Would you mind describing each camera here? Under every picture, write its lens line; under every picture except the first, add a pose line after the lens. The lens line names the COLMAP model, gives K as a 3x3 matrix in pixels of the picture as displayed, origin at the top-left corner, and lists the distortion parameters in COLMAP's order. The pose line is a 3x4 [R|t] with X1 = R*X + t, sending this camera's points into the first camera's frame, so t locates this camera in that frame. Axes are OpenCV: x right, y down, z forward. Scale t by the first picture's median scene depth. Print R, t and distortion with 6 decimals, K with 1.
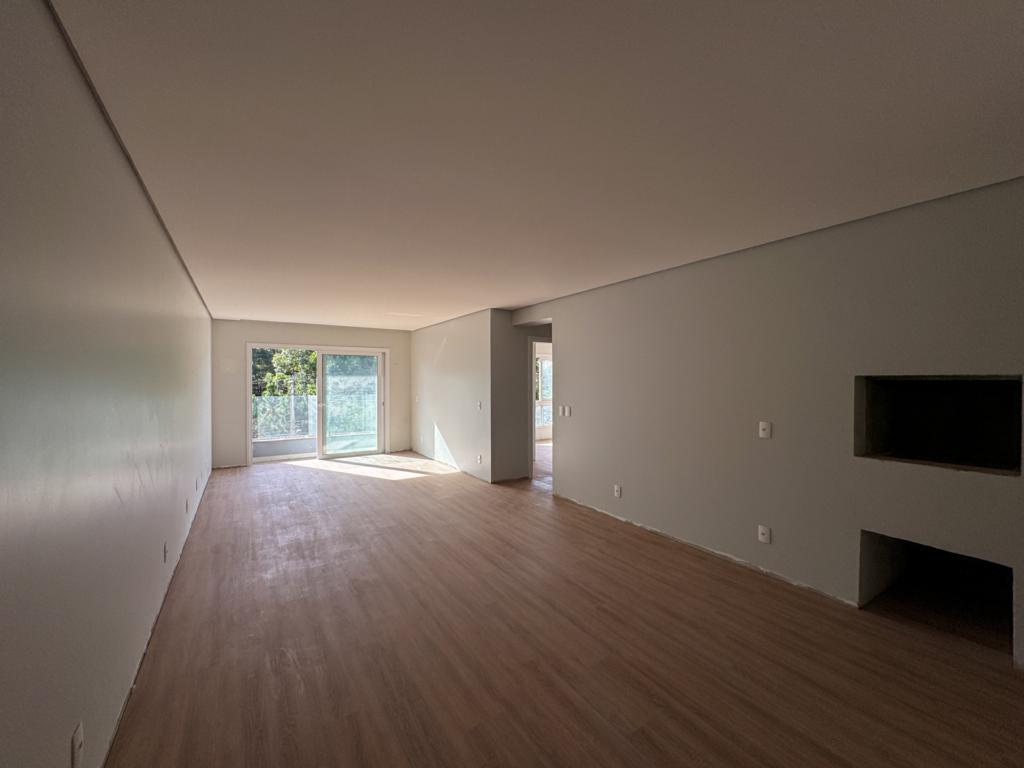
lens RADIAL K [[410.7, 0, 518.8], [0, 410.7, 376.2], [0, 0, 1]] dist [0.002748, 0.000249]
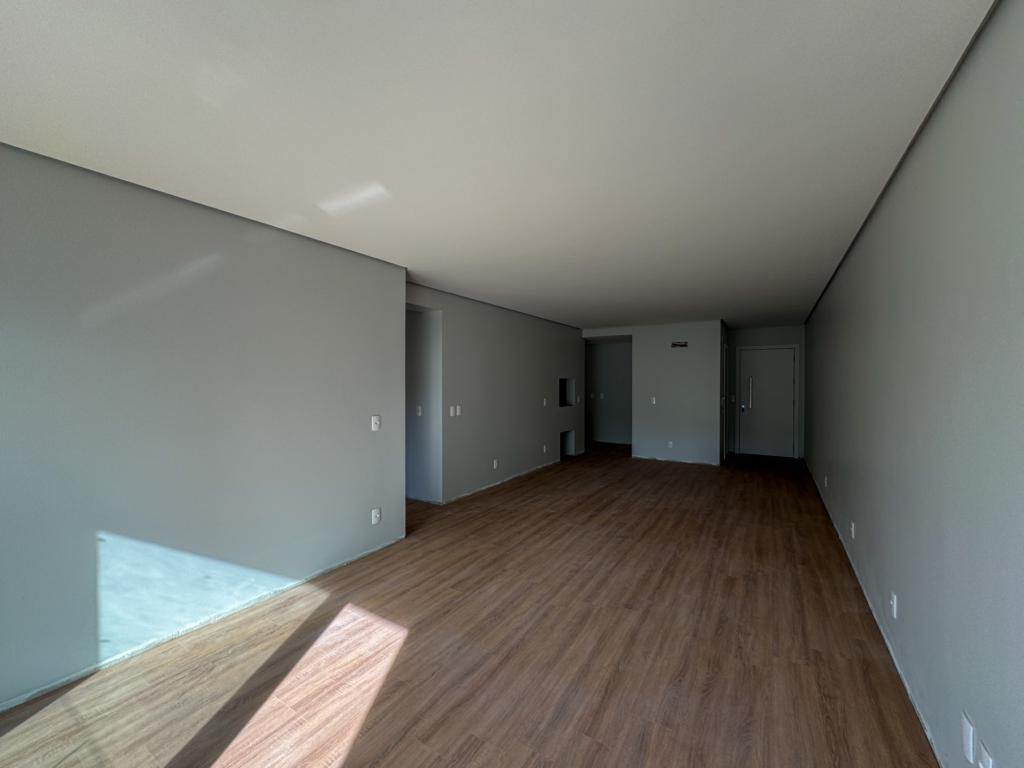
lens RADIAL K [[410.7, 0, 512.6], [0, 410.7, 390.5], [0, 0, 1]] dist [0.002748, 0.000249]
pose [[-0.419499, 0.006961, 0.907729, -0.892707], [0.009602, 0.999949, -0.003230, 0.045137], [-0.907705, 0.007361, -0.419544, 1.387649]]
